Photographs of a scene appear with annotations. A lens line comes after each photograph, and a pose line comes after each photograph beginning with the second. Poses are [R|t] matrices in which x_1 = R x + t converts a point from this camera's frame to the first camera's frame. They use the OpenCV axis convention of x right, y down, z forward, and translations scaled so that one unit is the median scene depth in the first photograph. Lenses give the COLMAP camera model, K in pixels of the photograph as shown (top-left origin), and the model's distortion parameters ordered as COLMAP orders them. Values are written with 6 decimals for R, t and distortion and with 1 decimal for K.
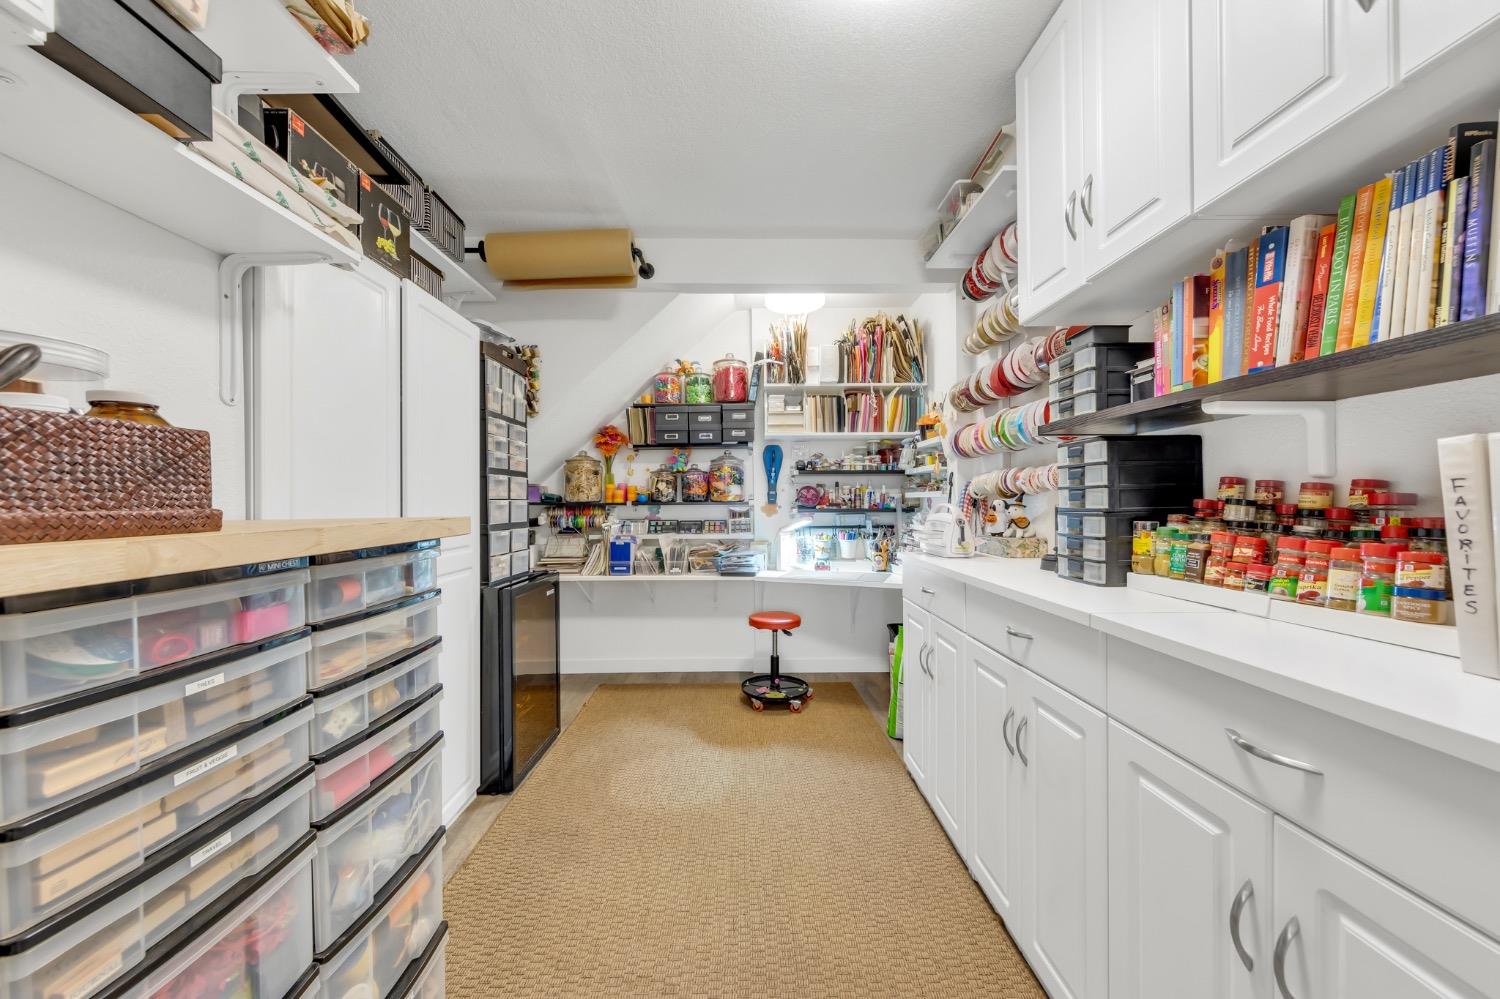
lens RADIAL K [[591.7, 0, 755.2], [0, 591.7, 502.5], [0, 0, 1]] dist [0.002780, 0.000124]
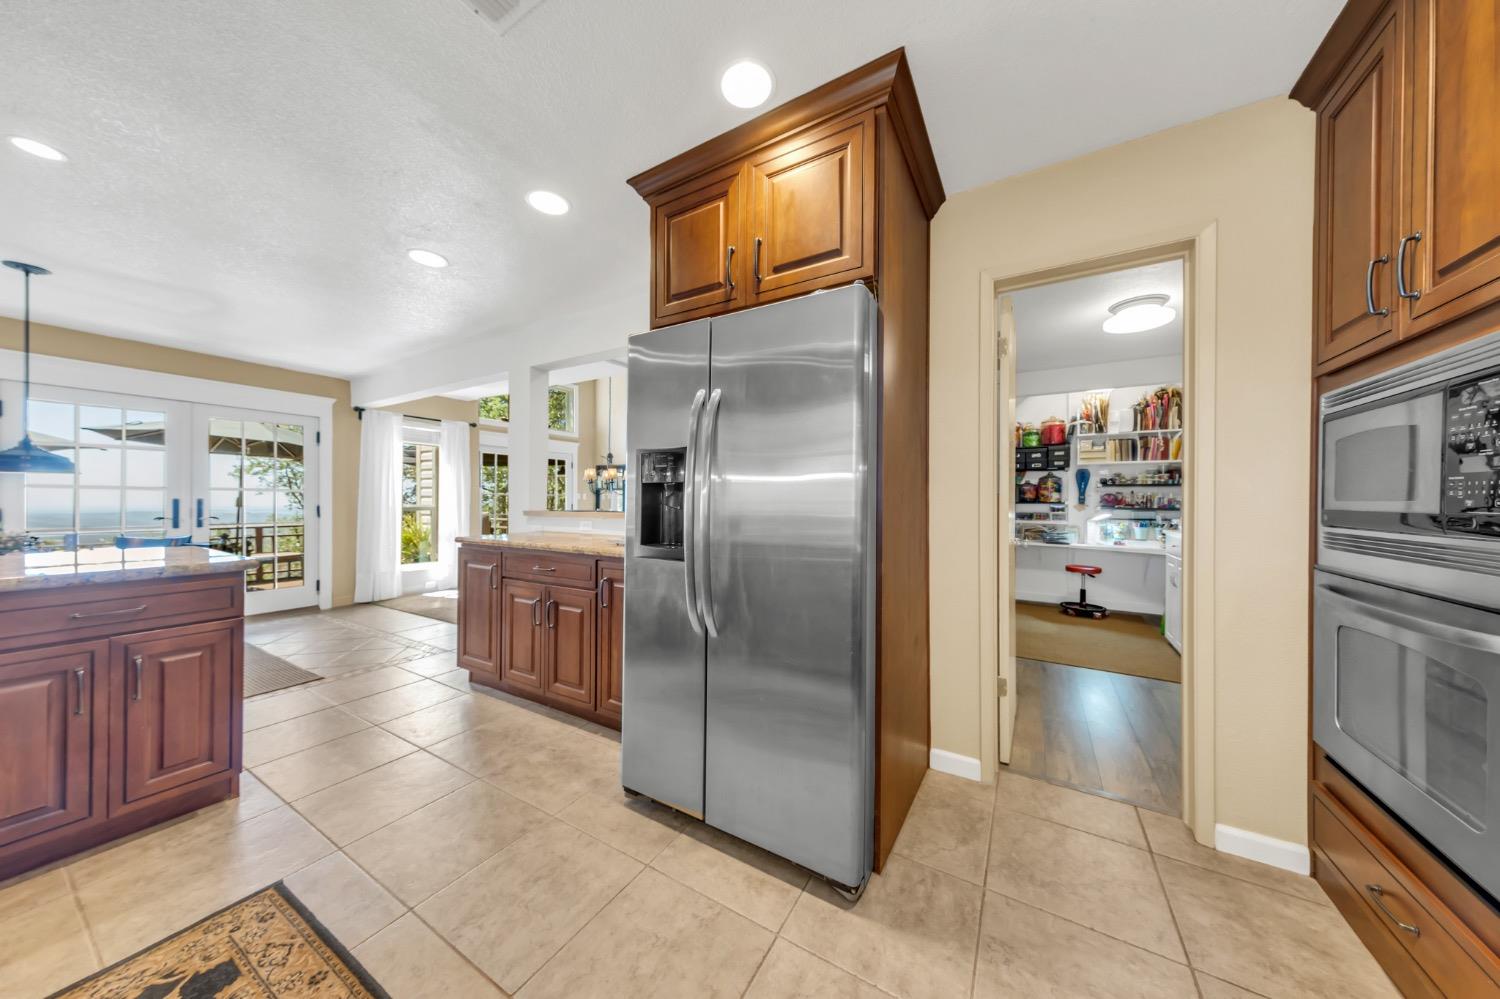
lens RADIAL K [[469.4, 0, 750.0], [0, 469.4, 499.5], [0, 0, 1]] dist [0.008759, 0.000002]
pose [[0.838614, 0.013203, -0.544565, -0.033731], [-0.012992, 0.999907, 0.004236, -0.003701], [0.544571, 0.003523, 0.838708, -0.654196]]
